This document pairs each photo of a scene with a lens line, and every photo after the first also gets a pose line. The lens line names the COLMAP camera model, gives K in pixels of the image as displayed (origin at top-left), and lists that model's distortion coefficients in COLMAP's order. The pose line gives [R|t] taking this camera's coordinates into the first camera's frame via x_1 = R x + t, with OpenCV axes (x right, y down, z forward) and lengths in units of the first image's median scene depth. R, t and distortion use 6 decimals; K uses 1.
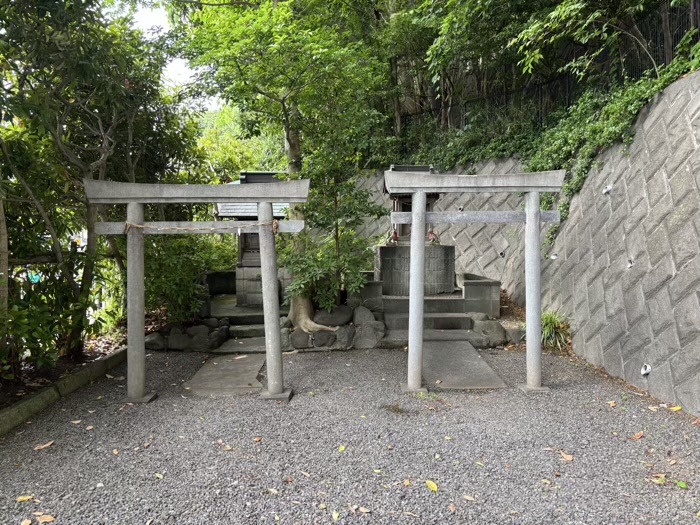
lens RADIAL K [[535.9, 0, 351.2], [0, 535.9, 260.0], [0, 0, 1]] dist [0.042115, -0.010785]
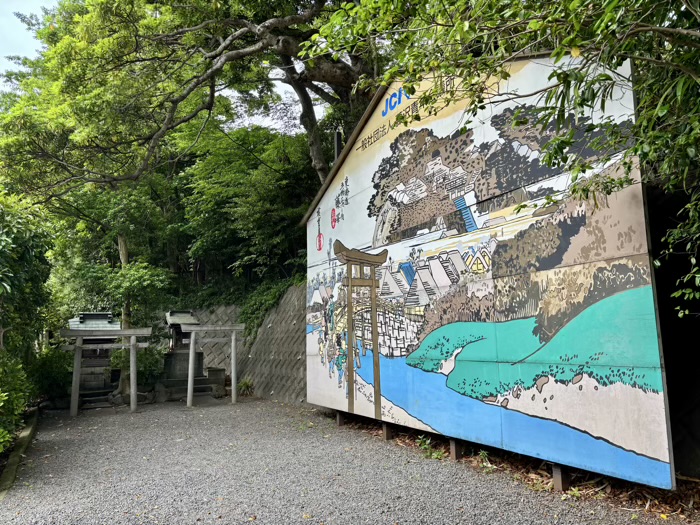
lens RADIAL K [[535.9, 0, 351.4], [0, 535.9, 261.5], [0, 0, 1]] dist [0.042115, -0.010785]
pose [[0.888388, 0.054077, 0.455897, -0.270635], [0.038098, 0.980929, -0.190595, 0.049227], [-0.457509, 0.186691, 0.869386, -1.148387]]
